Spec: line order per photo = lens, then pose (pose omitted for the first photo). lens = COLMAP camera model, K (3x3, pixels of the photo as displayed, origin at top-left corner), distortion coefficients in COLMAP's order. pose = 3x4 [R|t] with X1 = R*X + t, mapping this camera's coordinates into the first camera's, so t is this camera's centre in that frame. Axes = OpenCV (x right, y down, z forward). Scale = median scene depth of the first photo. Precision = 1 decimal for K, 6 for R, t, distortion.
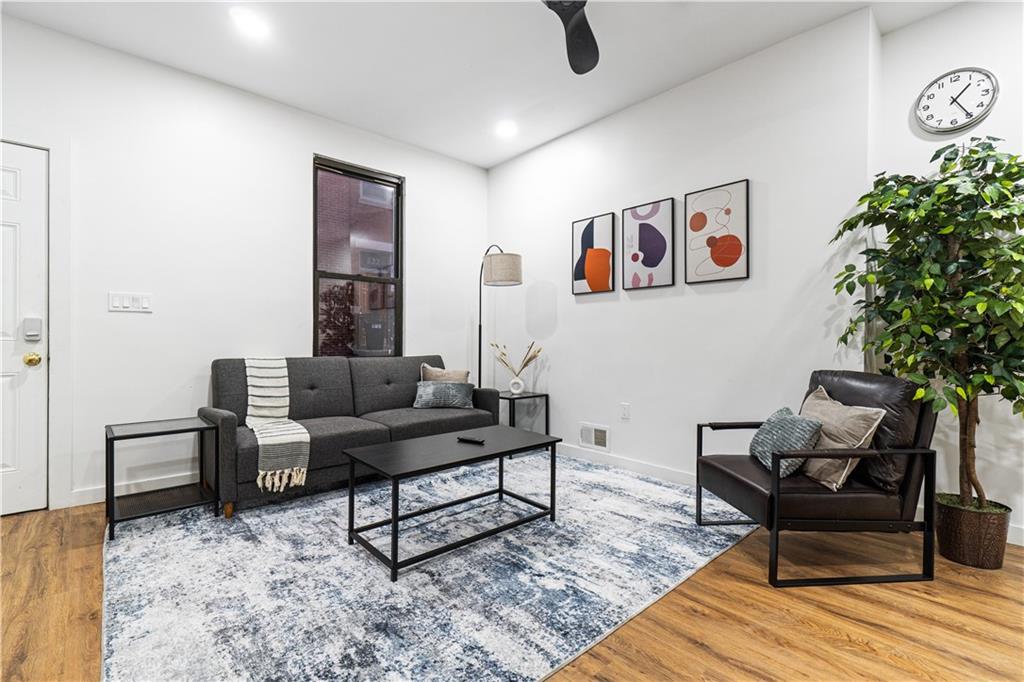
lens RADIAL K [[453.8, 0, 509.9], [0, 453.8, 341.6], [0, 0, 1]] dist [0.003141, -0.000268]
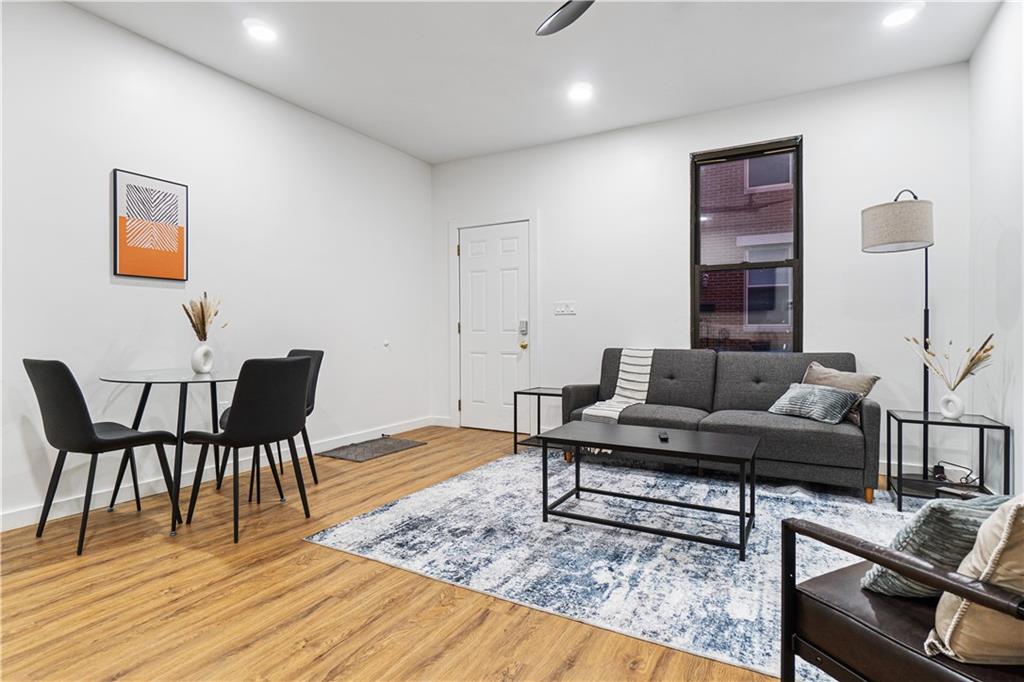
lens RADIAL K [[514.9, 0, 513.1], [0, 514.9, 338.7], [0, 0, 1]] dist [0.004840, 0.000875]
pose [[0.336851, 0.004813, -0.941546, 0.850412], [-0.003424, 0.999987, 0.003887, 0.009323], [0.941552, 0.001915, 0.336863, 0.344709]]
